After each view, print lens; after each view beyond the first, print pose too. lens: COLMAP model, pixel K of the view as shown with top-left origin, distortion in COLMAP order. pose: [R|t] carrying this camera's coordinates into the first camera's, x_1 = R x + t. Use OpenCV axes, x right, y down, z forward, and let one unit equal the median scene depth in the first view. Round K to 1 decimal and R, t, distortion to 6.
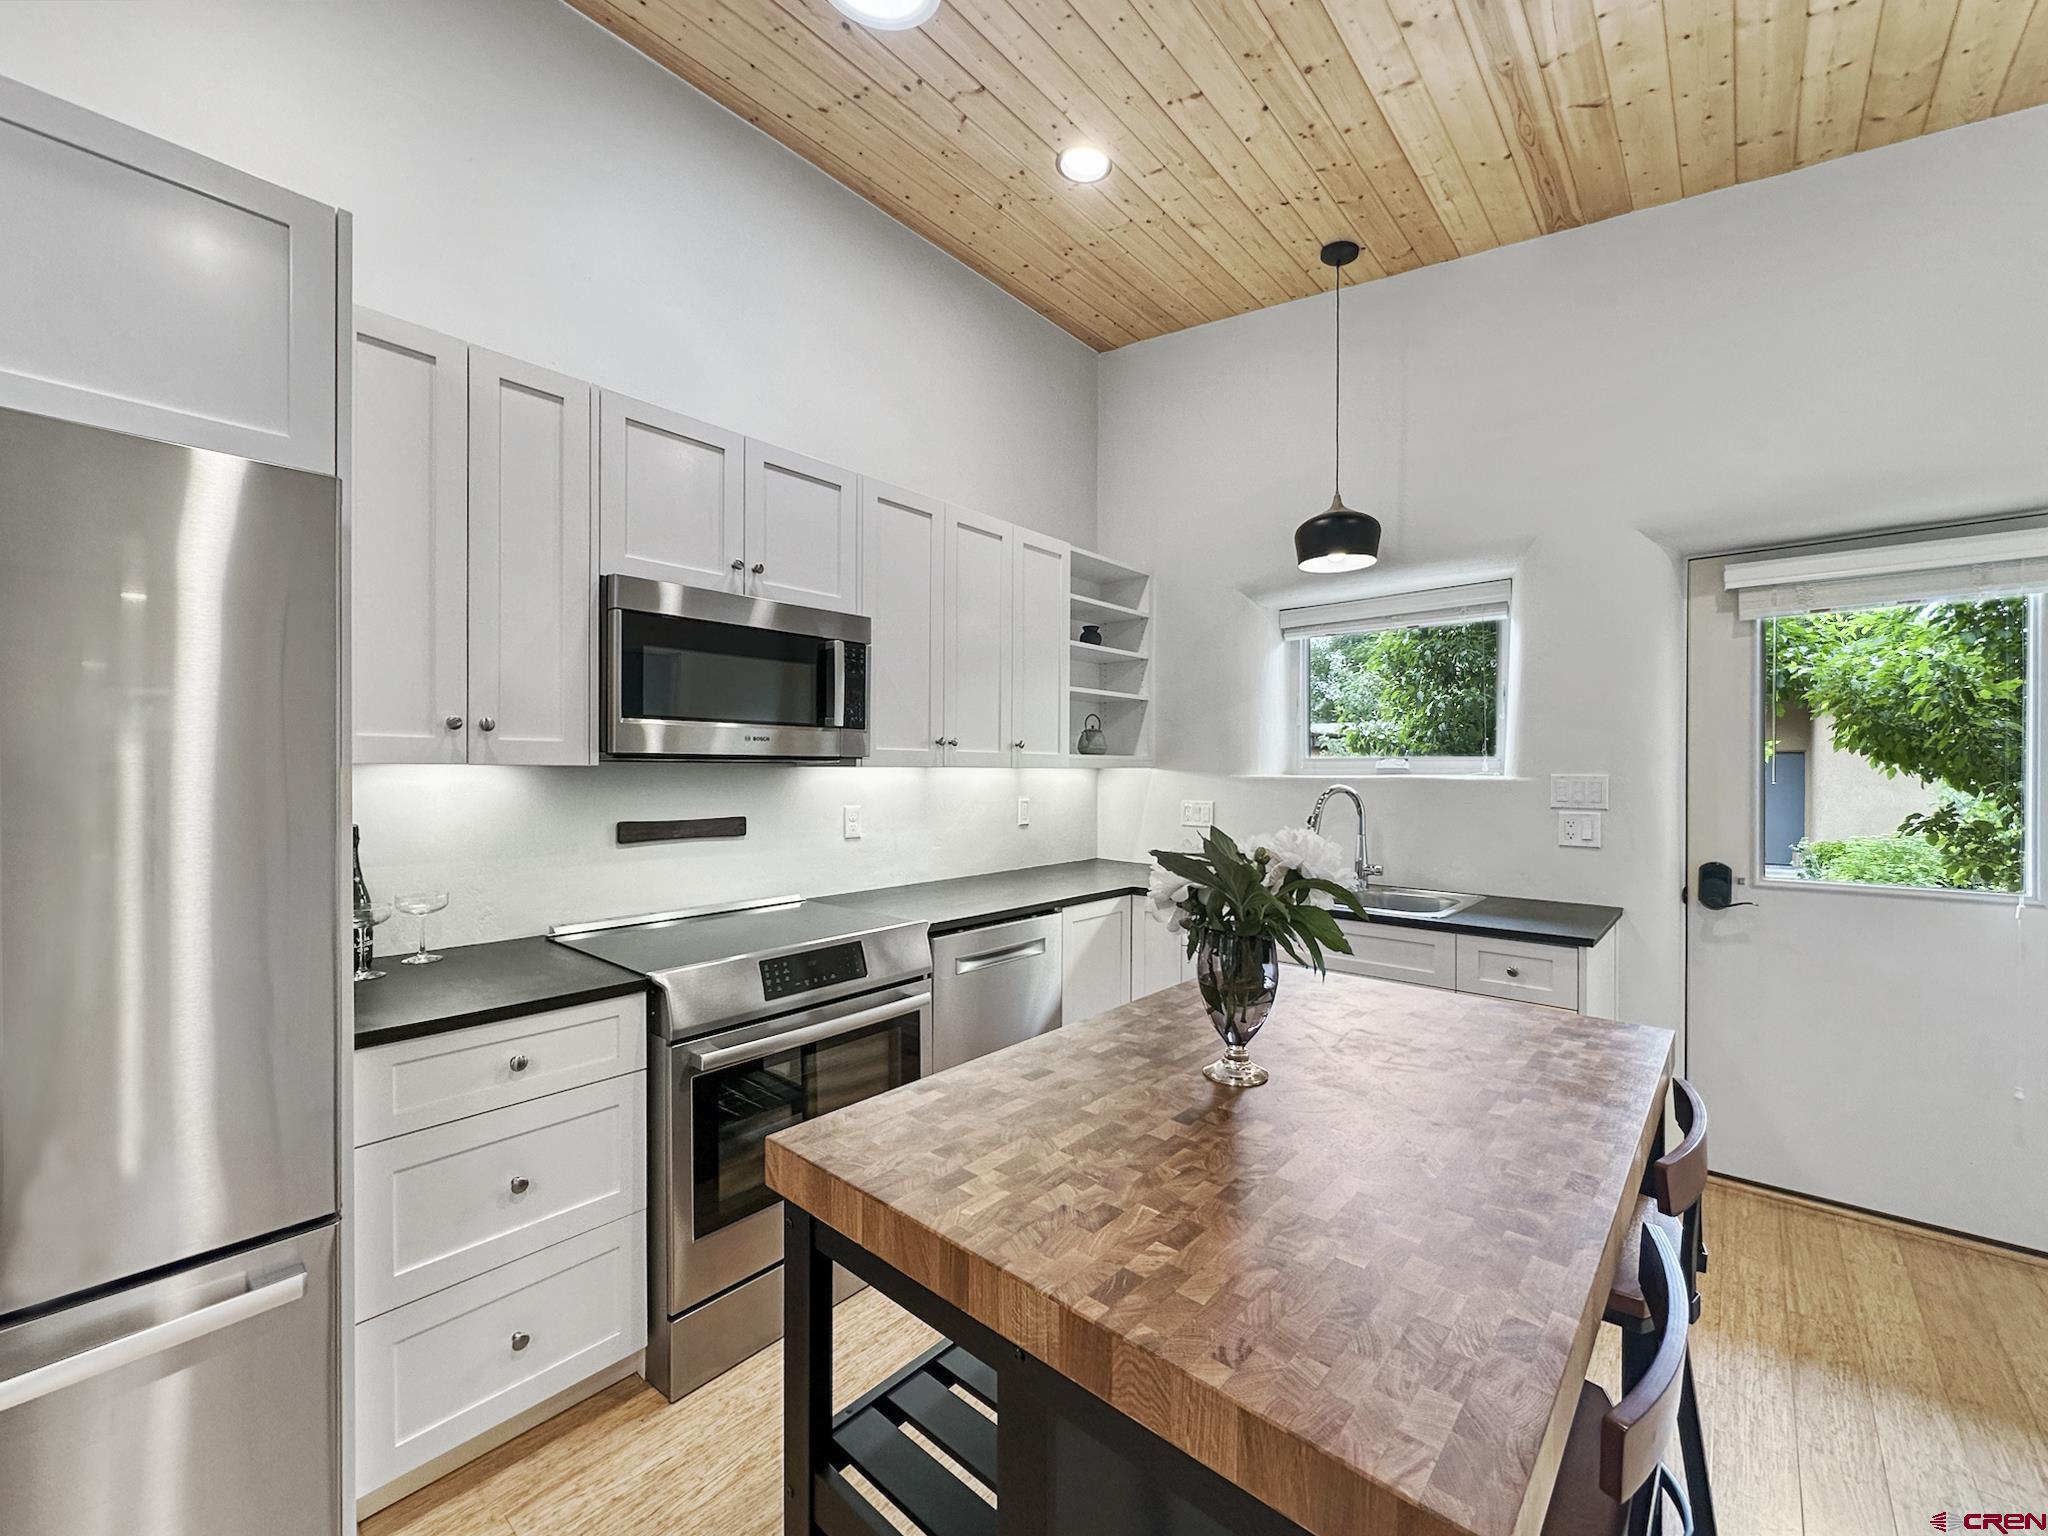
lens RADIAL K [[826.7, 0, 1014.5], [0, 826.7, 770.2], [0, 0, 1]] dist [-0.004017, 0.000887]
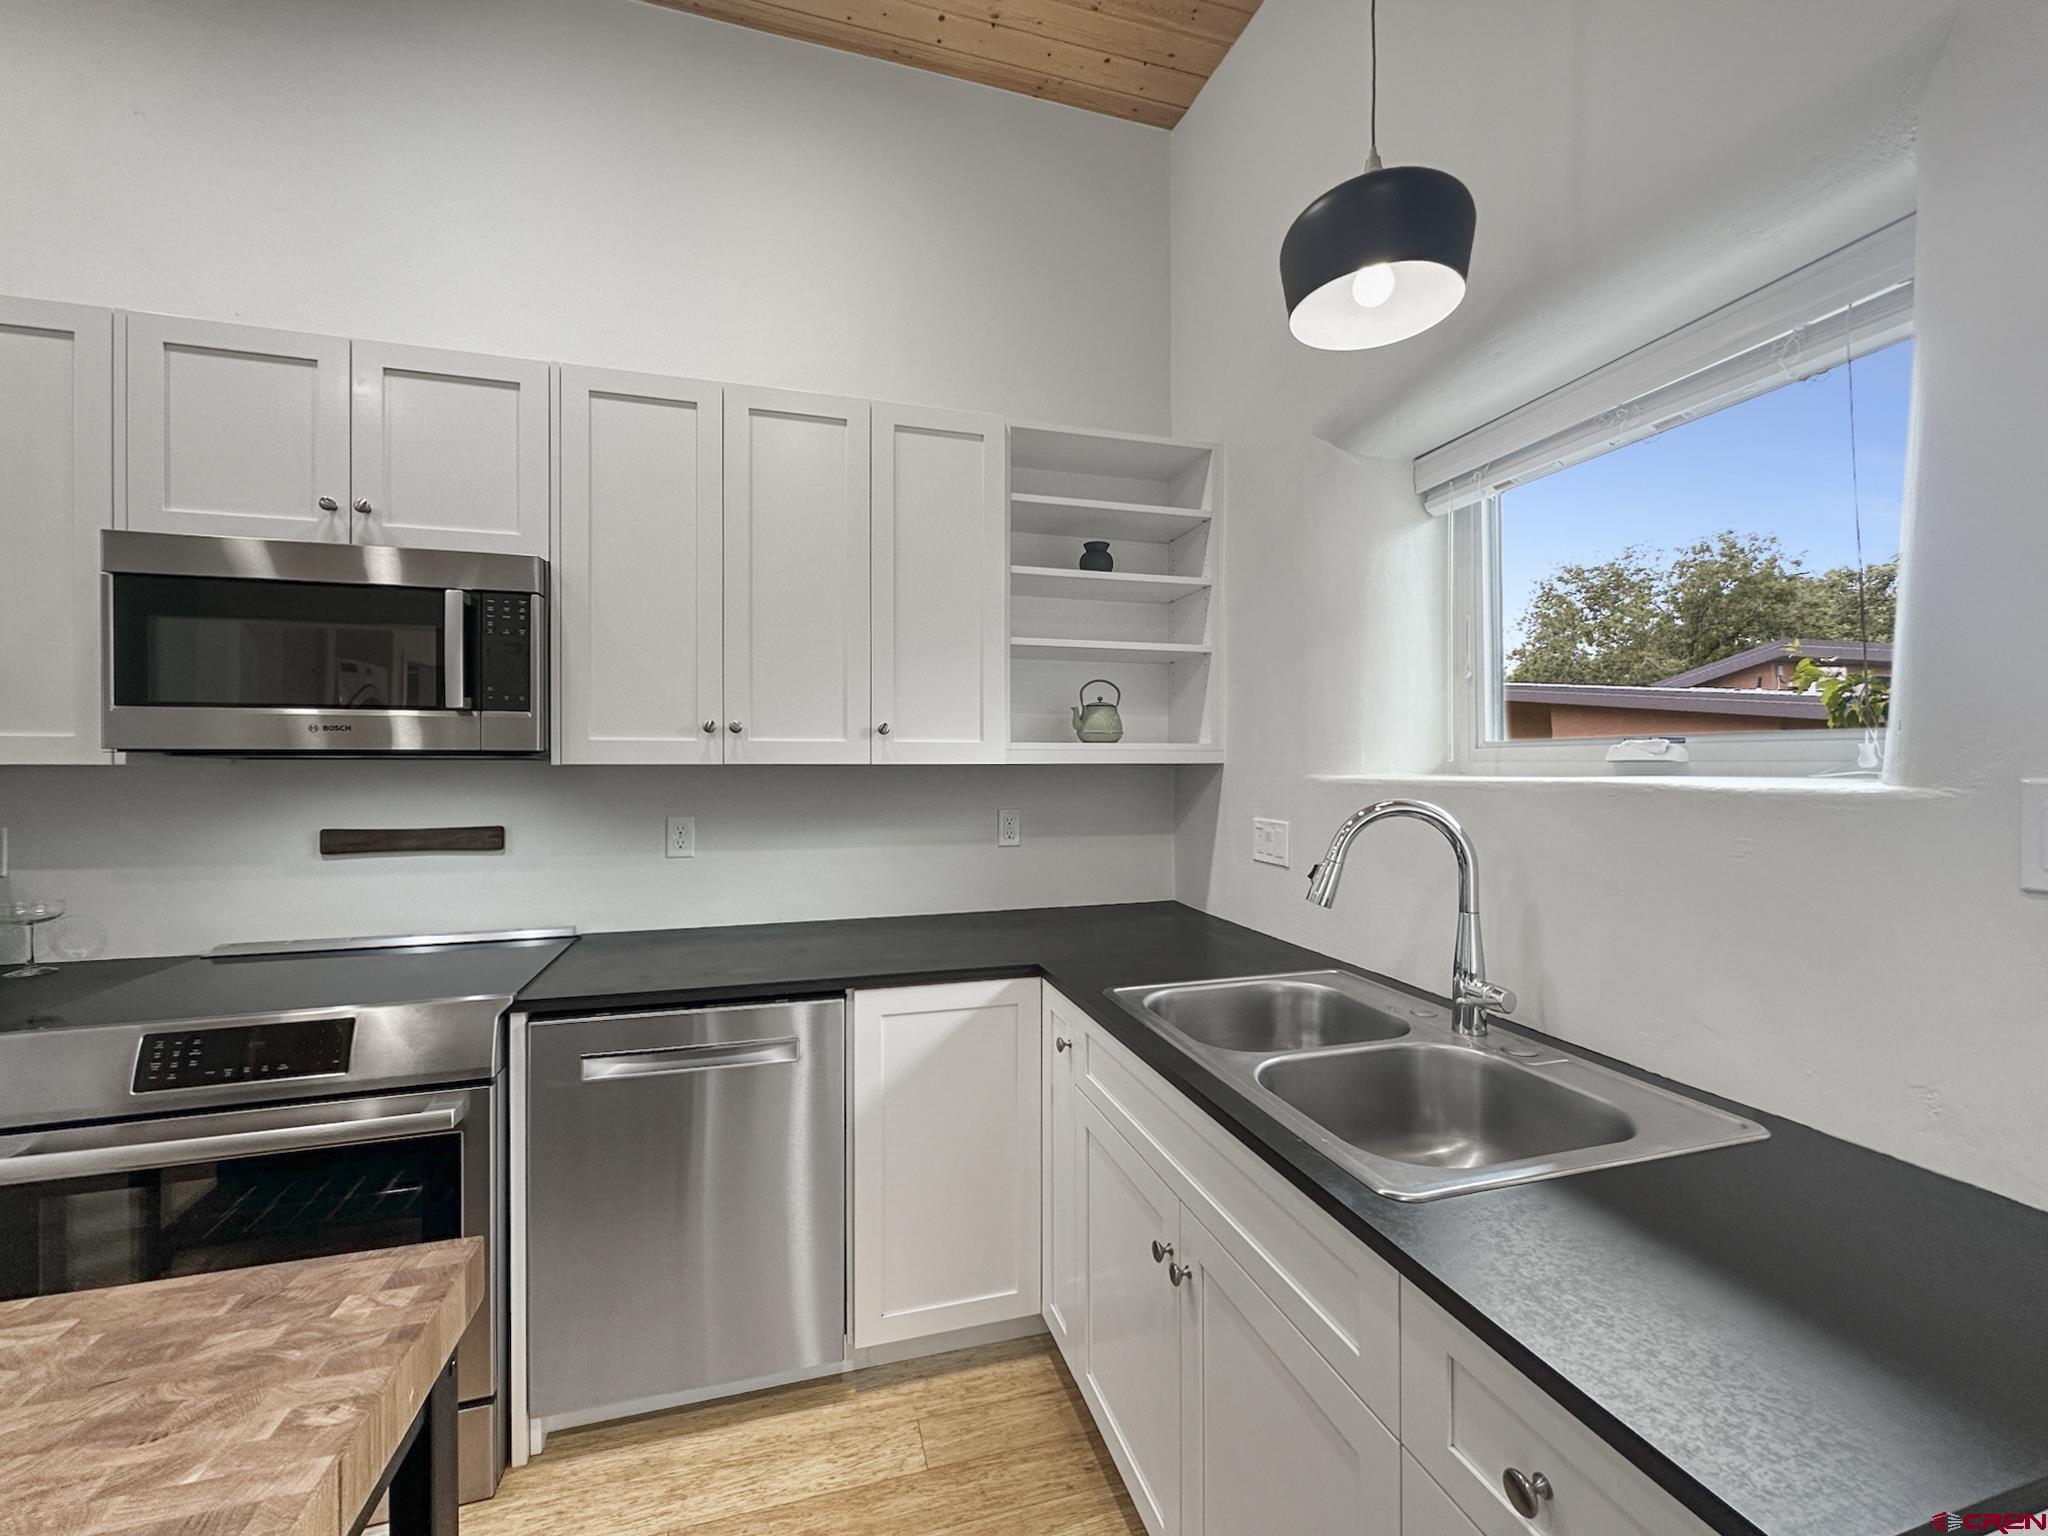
lens RADIAL K [[826.7, 0, 1018.7], [0, 826.7, 768.7], [0, 0, 1]] dist [-0.004017, 0.000887]
pose [[0.842106, -0.006118, -0.539278, 0.531243], [0.004002, 0.999979, -0.005095, 0.005652], [0.539298, 0.002132, 0.842112, 0.586501]]
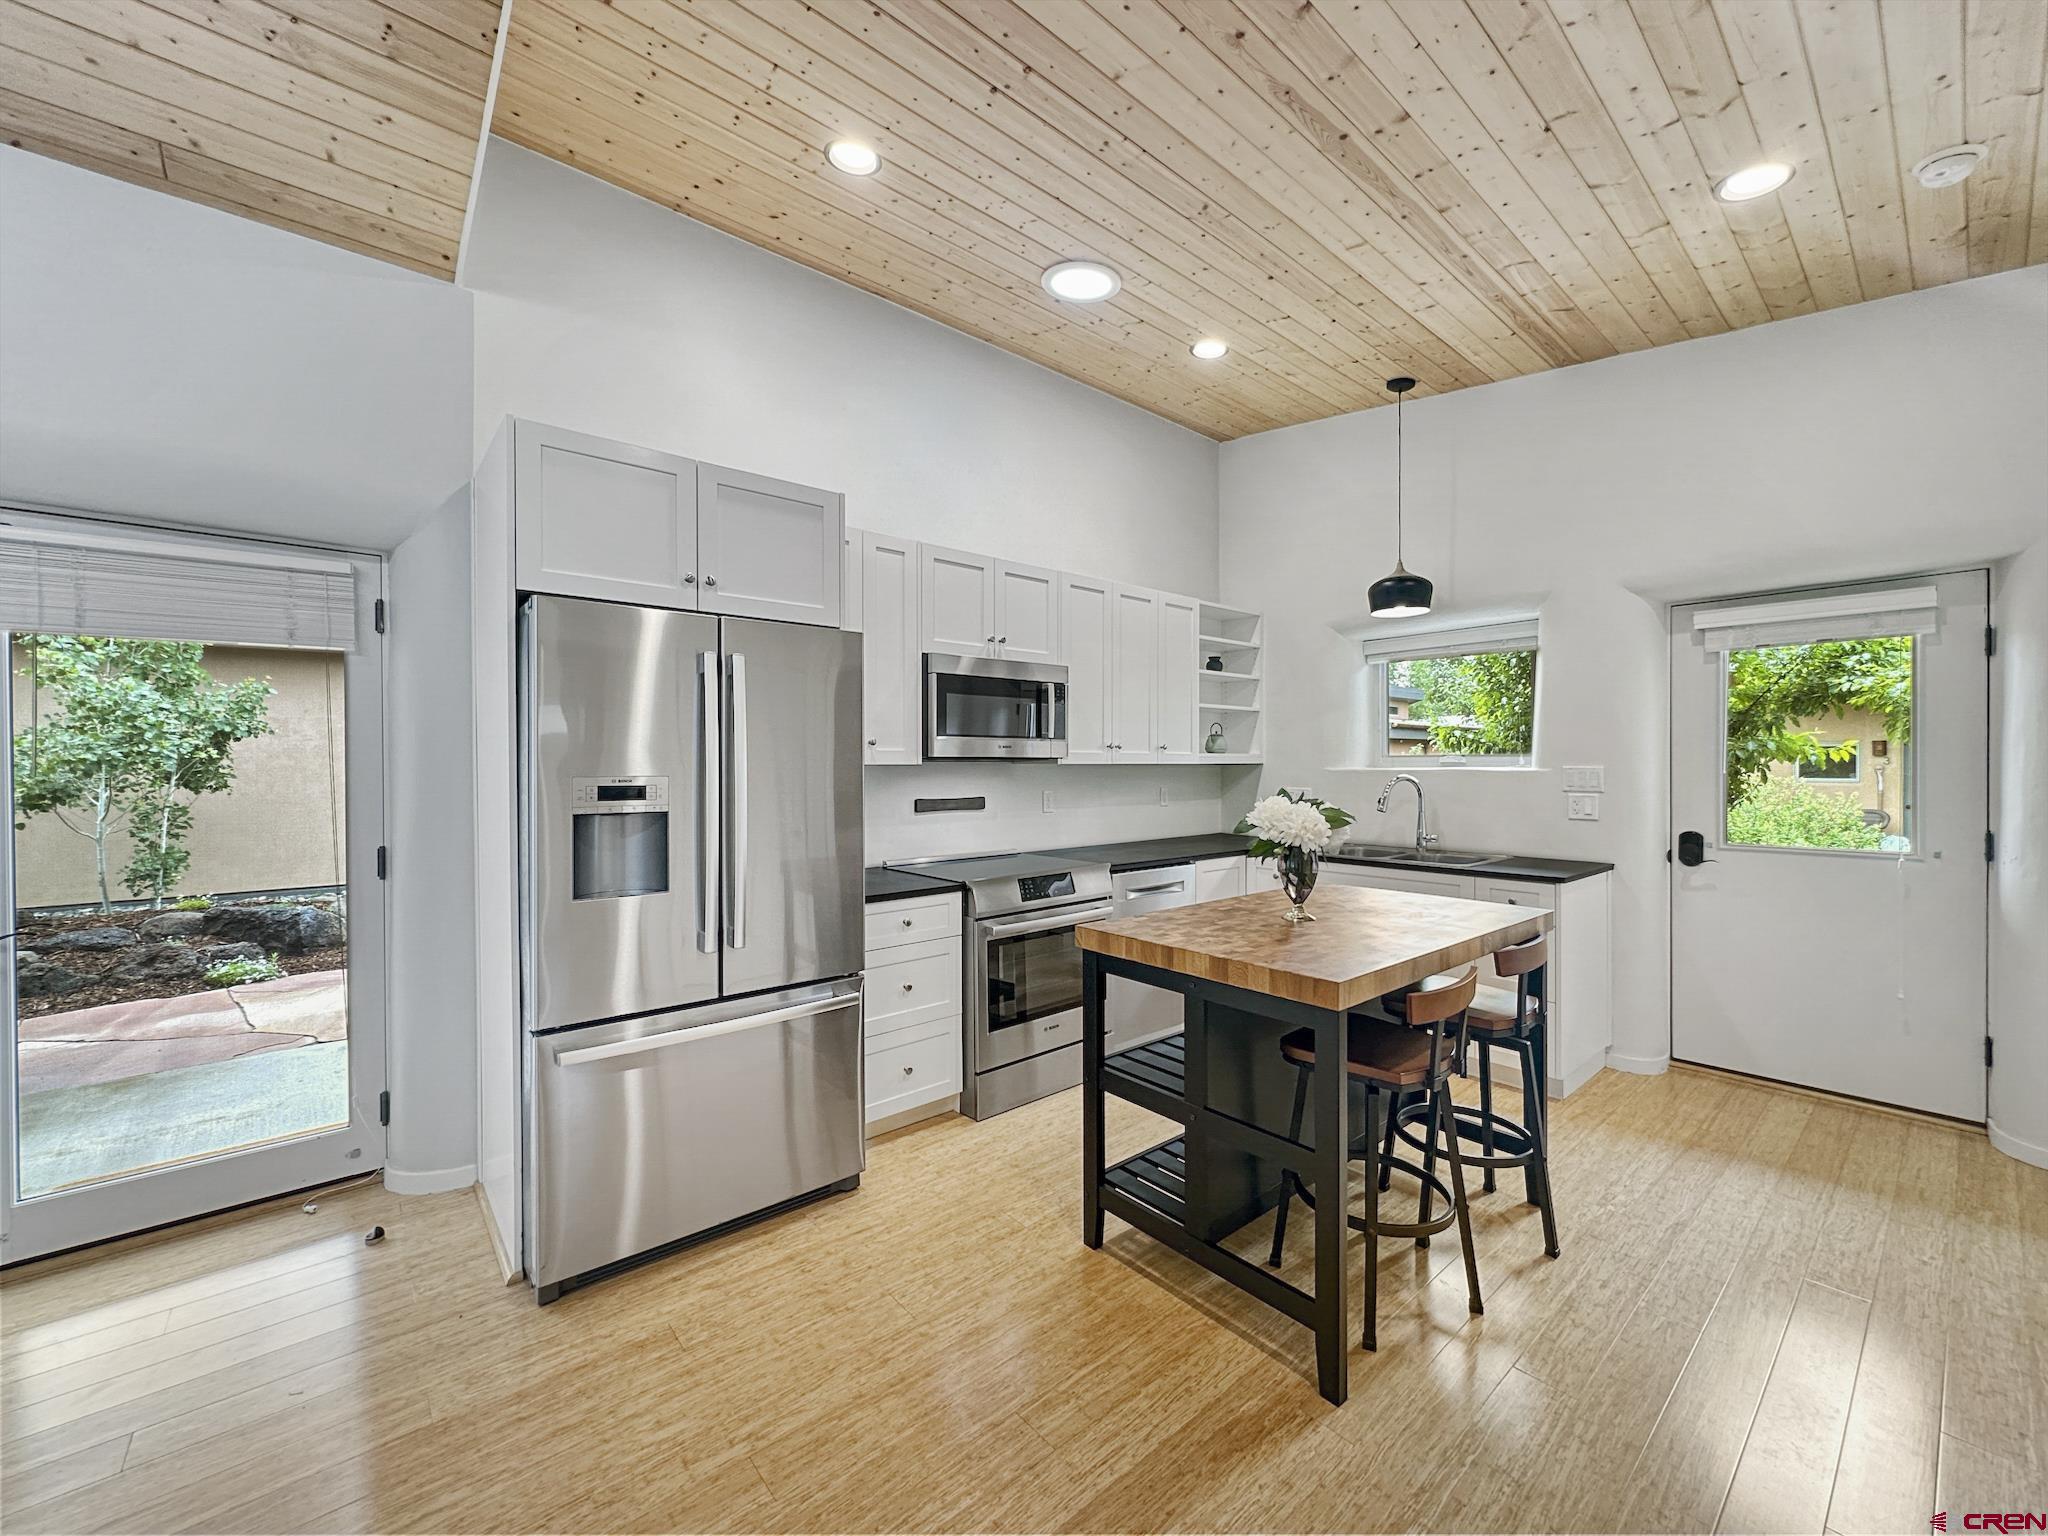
lens RADIAL K [[826.7, 0, 1016.6], [0, 826.7, 768.7], [0, 0, 1]] dist [-0.004017, 0.000887]
pose [[0.990267, -0.004782, -0.139100, -0.053295], [0.005323, 0.999980, 0.003520, -0.000903], [0.139081, -0.004226, 0.990272, -0.494988]]
